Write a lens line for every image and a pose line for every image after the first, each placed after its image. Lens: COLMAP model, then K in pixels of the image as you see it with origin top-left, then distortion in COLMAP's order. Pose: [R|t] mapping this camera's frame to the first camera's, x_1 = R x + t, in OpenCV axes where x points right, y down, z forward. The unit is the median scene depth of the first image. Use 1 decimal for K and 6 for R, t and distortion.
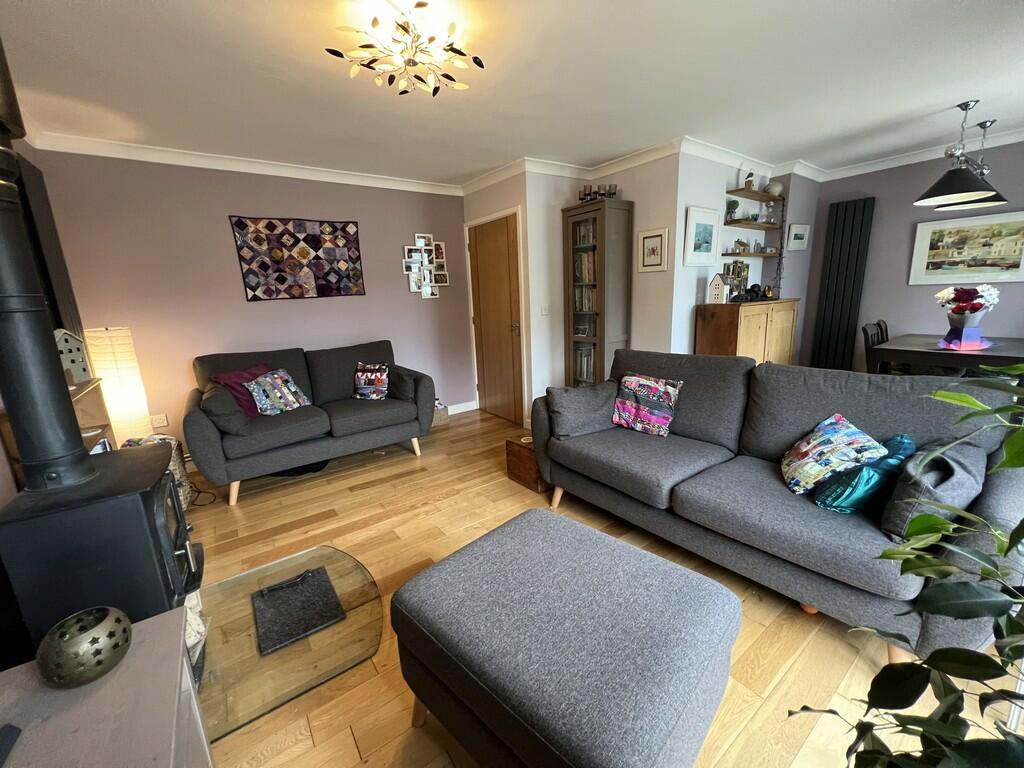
lens RADIAL K [[408.6, 0, 512.0], [0, 408.6, 384.0], [0, 0, 1]] dist [-0.001677, -0.000385]
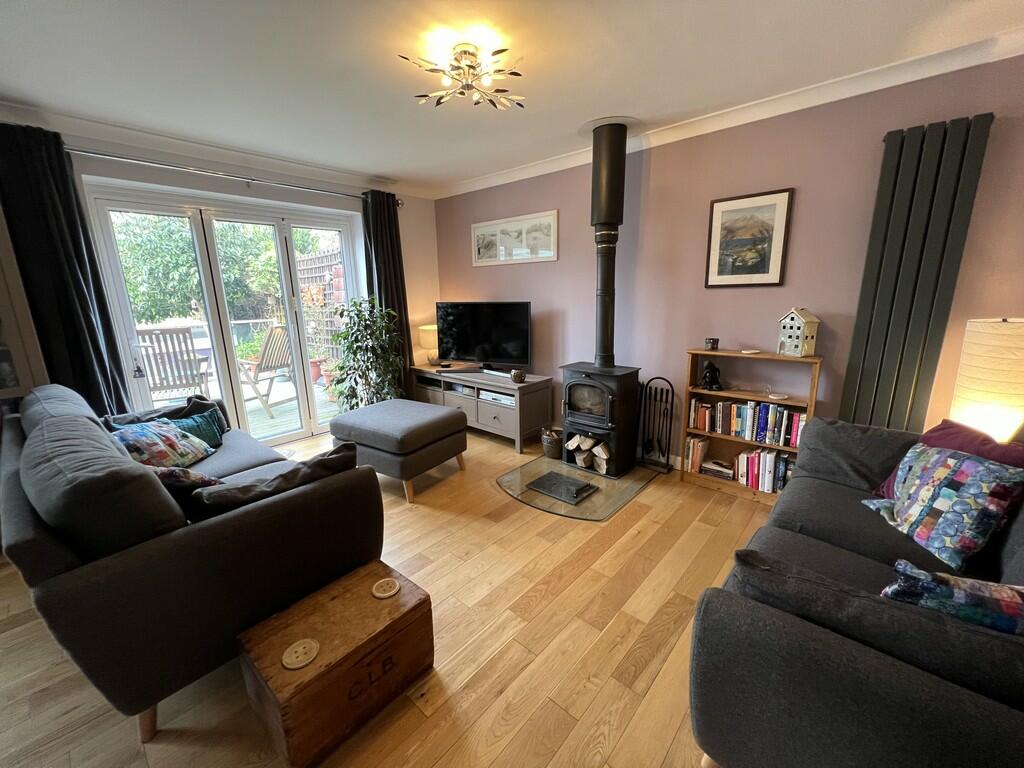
lens RADIAL K [[408.6, 0, 512.0], [0, 408.6, 384.0], [0, 0, 1]] dist [-0.001677, -0.000385]
pose [[-0.976502, 0.102975, -0.189312, -0.038858], [0.011939, 0.902954, 0.429572, -0.265186], [0.215175, 0.417218, -0.882966, 1.148593]]
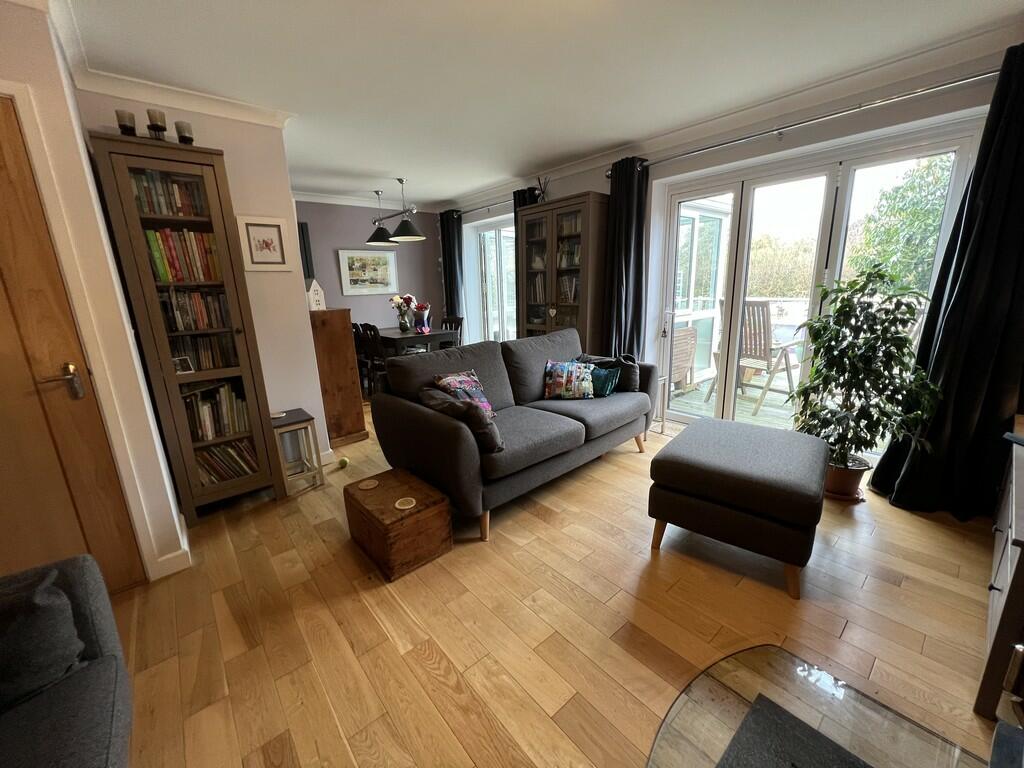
lens RADIAL K [[408.6, 0, 512.0], [0, 408.6, 384.0], [0, 0, 1]] dist [-0.001677, -0.000385]
pose [[-0.072656, -0.195413, 0.978026, -0.501604], [0.249857, 0.945781, 0.207532, -0.124721], [-0.965553, 0.259445, -0.019892, 0.653915]]
